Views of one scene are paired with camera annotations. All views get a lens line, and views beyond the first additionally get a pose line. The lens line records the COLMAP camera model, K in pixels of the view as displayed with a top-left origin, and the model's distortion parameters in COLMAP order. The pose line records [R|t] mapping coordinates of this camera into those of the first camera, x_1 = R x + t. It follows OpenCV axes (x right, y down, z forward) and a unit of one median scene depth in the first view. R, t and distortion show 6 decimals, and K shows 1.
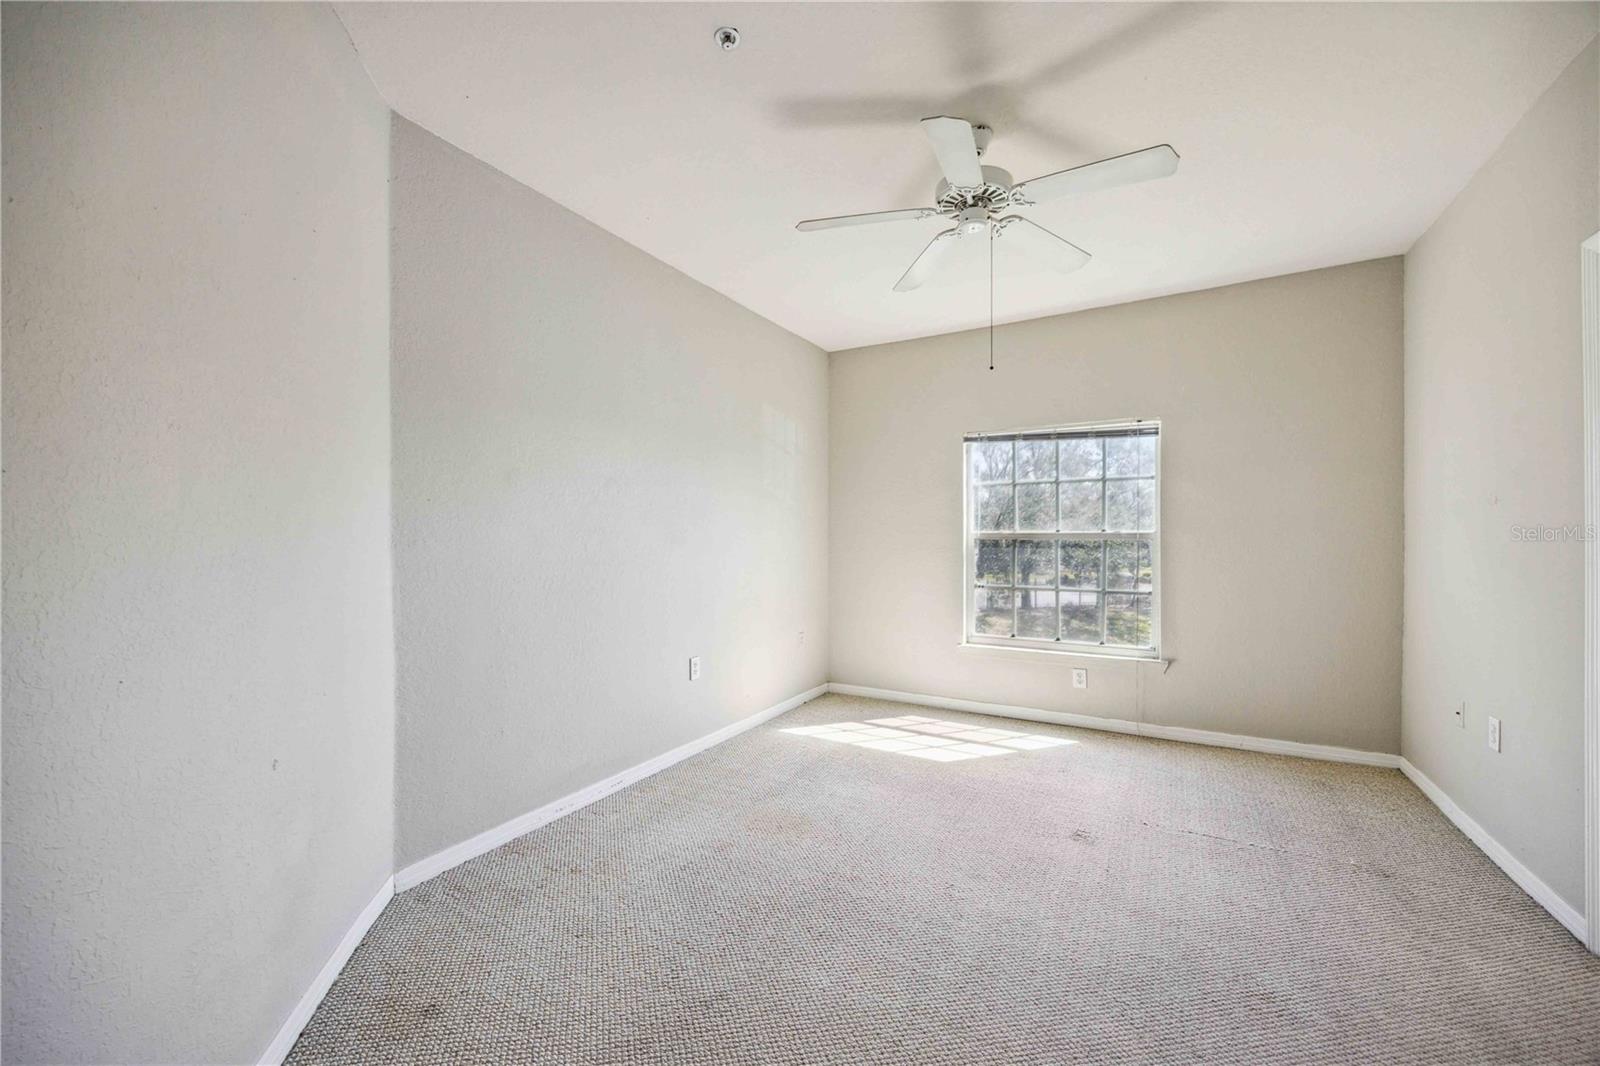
lens RADIAL K [[632.5, 0, 799.7], [0, 632.5, 531.6], [0, 0, 1]] dist [0.000845, 0.000082]
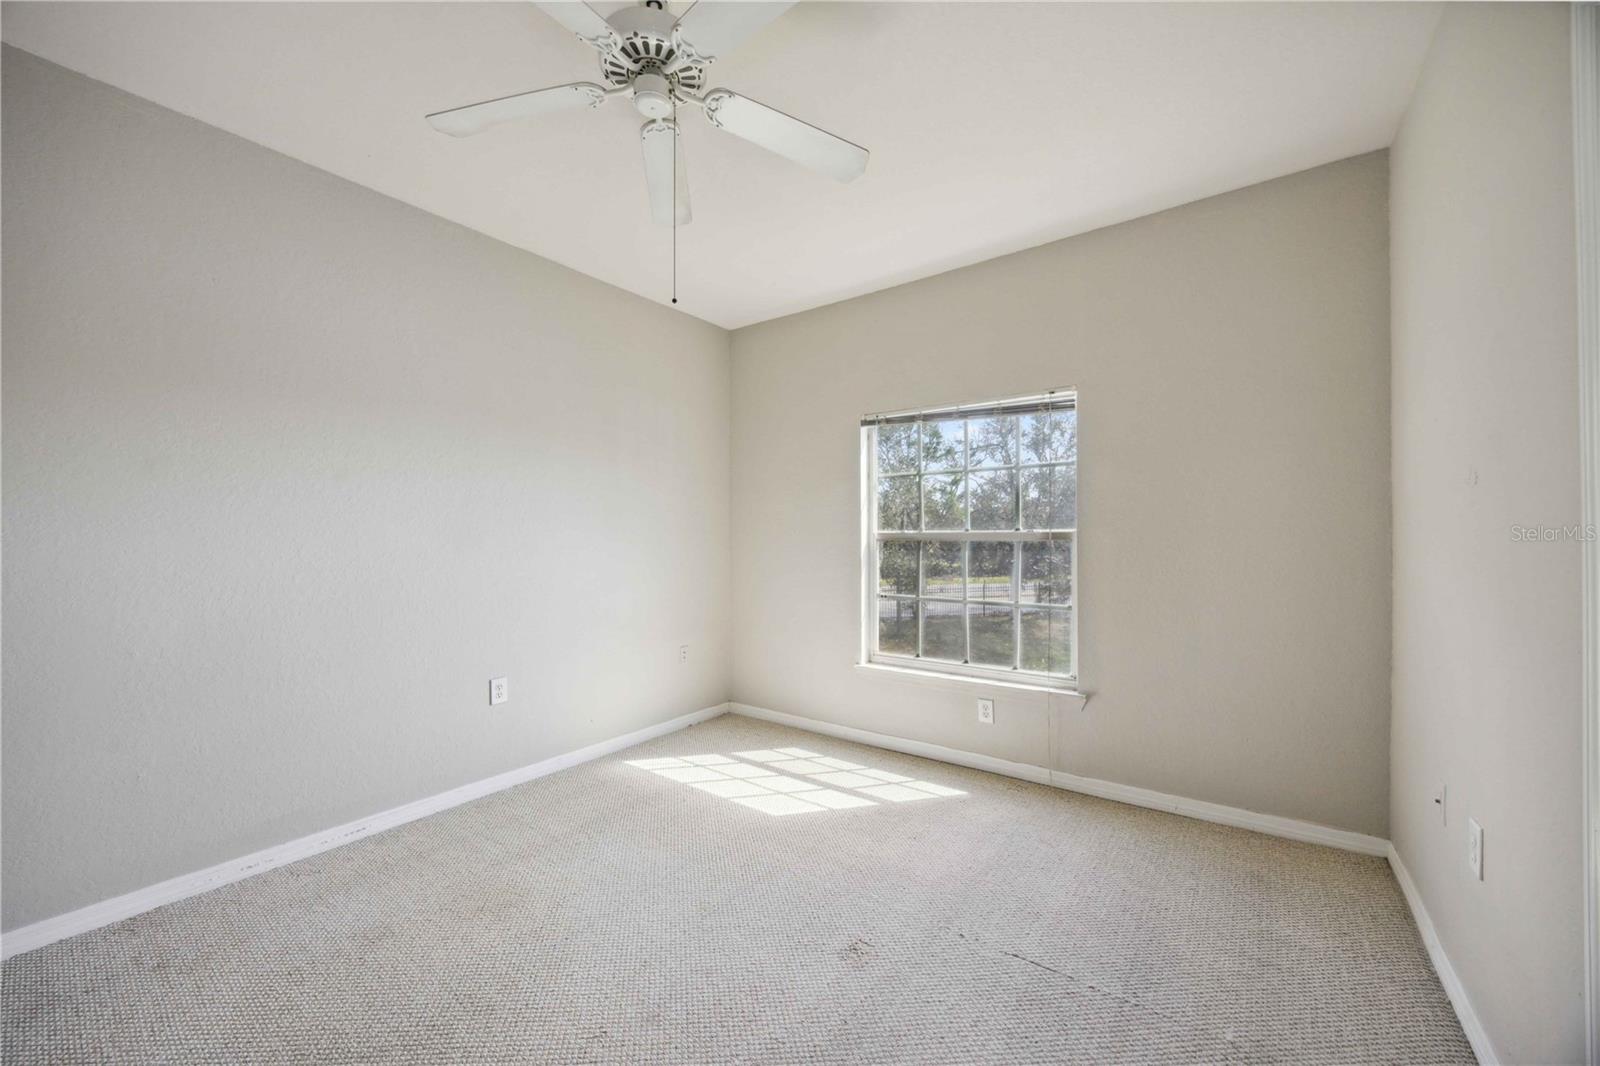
lens RADIAL K [[615.5, 0, 796.6], [0, 615.5, 530.2], [0, 0, 1]] dist [-0.000047, -0.000208]
pose [[0.994035, -0.003351, -0.109012, 0.301899], [0.002980, 0.999989, -0.003572, 0.001014], [0.109023, 0.003226, 0.994034, 0.193146]]
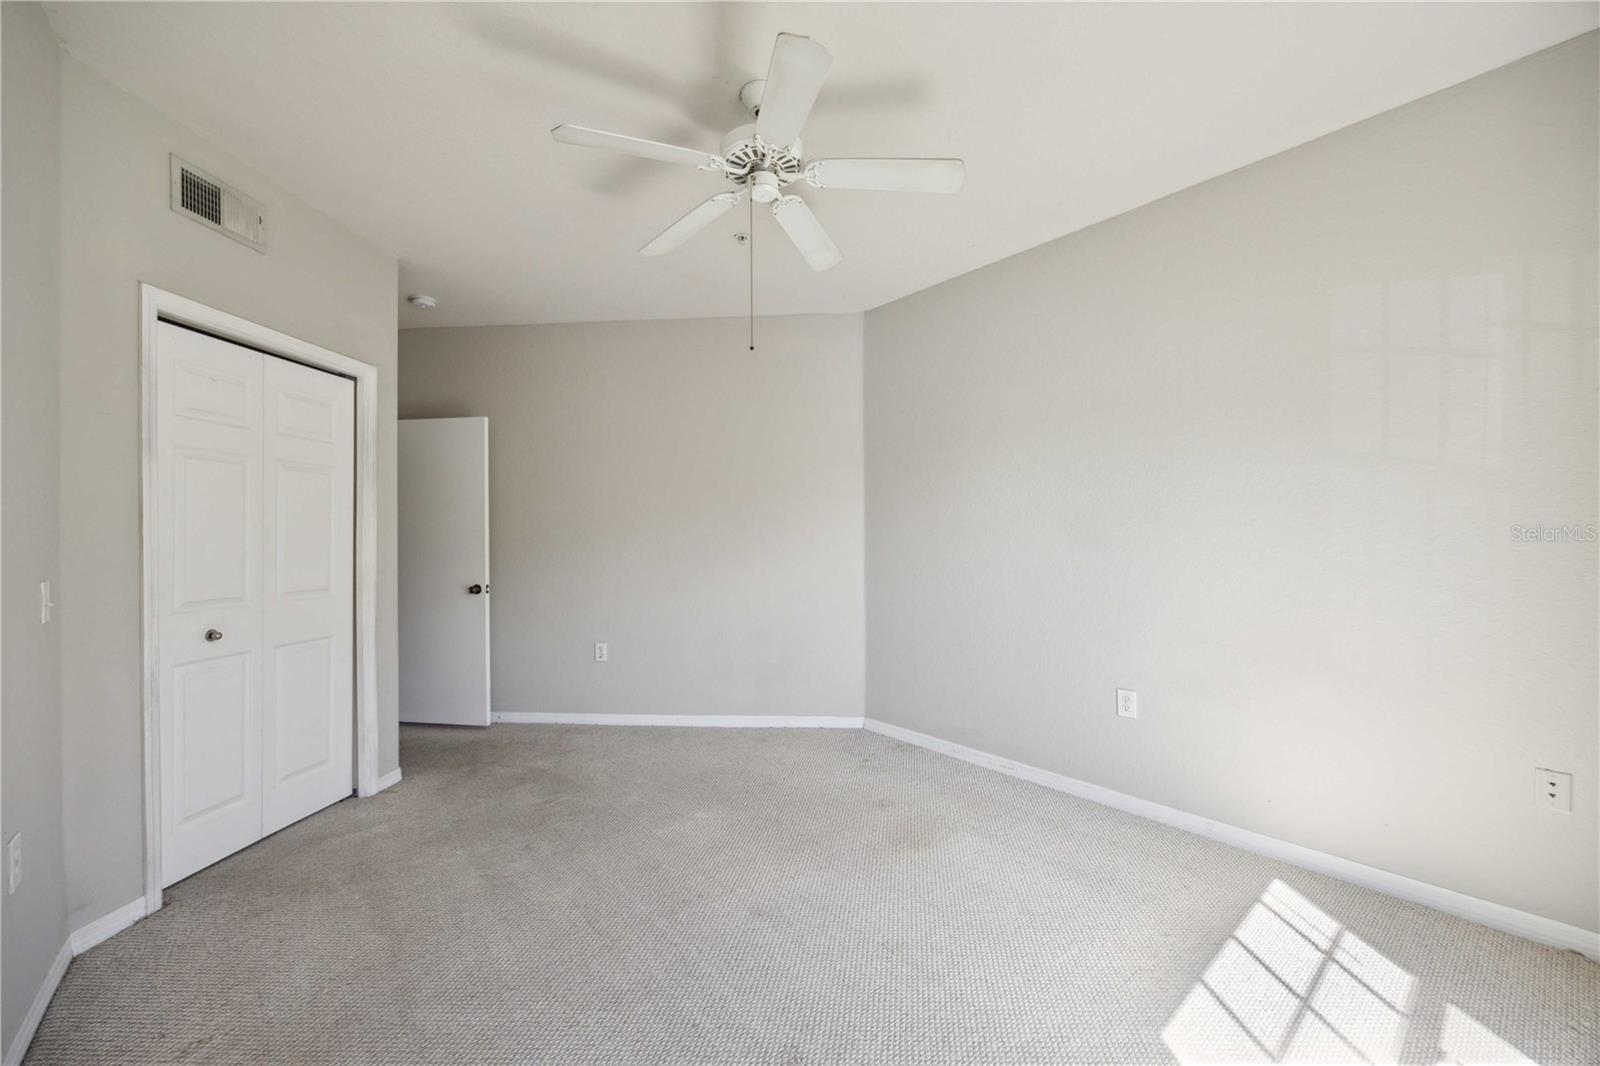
lens RADIAL K [[609.7, 0, 800.9], [0, 609.7, 537.1], [0, 0, 1]] dist [-0.000739, -0.000095]
pose [[-0.335650, -0.004153, -0.941978, 0.638706], [0.011961, 0.999891, -0.008671, 0.006770], [0.941911, -0.014178, -0.335563, 0.800686]]
